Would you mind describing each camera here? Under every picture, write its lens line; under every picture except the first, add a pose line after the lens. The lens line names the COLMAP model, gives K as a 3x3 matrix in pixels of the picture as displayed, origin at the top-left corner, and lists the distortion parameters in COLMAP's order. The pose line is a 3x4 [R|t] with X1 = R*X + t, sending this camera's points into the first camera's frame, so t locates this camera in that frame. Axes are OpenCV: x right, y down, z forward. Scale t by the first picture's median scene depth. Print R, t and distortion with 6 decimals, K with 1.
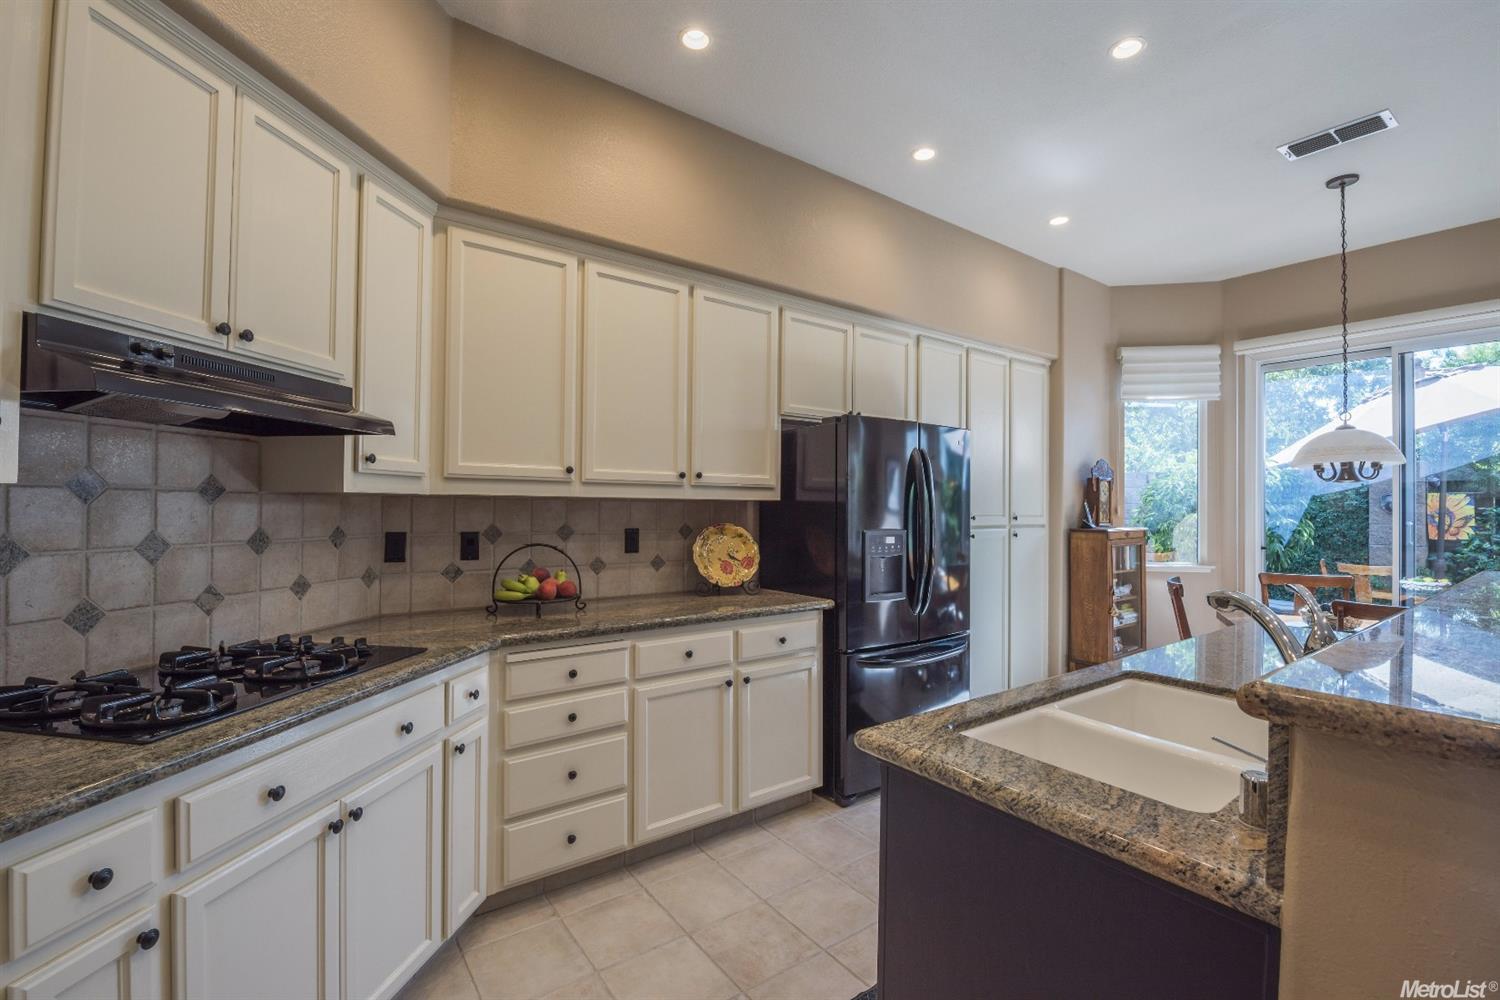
lens RADIAL K [[658.9, 0, 758.4], [0, 658.9, 506.0], [0, 0, 1]] dist [-0.005700, -0.007995]
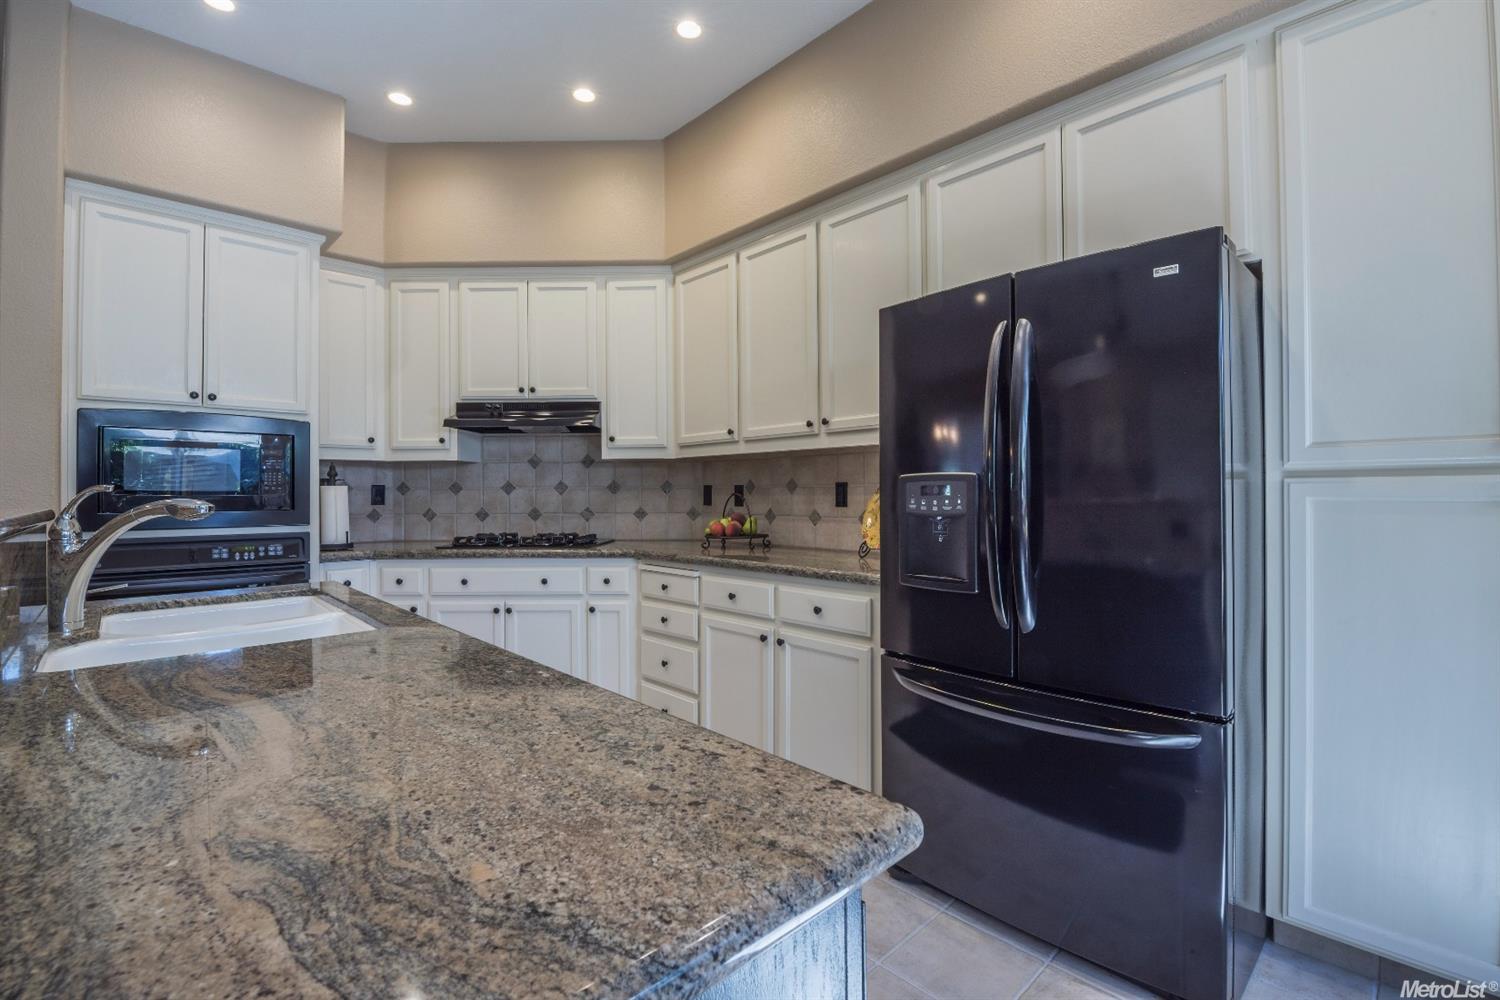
lens RADIAL K [[658.9, 0, 748.1], [0, 658.9, 494.5], [0, 0, 1]] dist [-0.005700, -0.007995]
pose [[0.124500, -0.005361, -0.992205, 1.006030], [0.007412, 0.999963, -0.004473, 0.072650], [0.992192, -0.006798, 0.124535, 0.959970]]
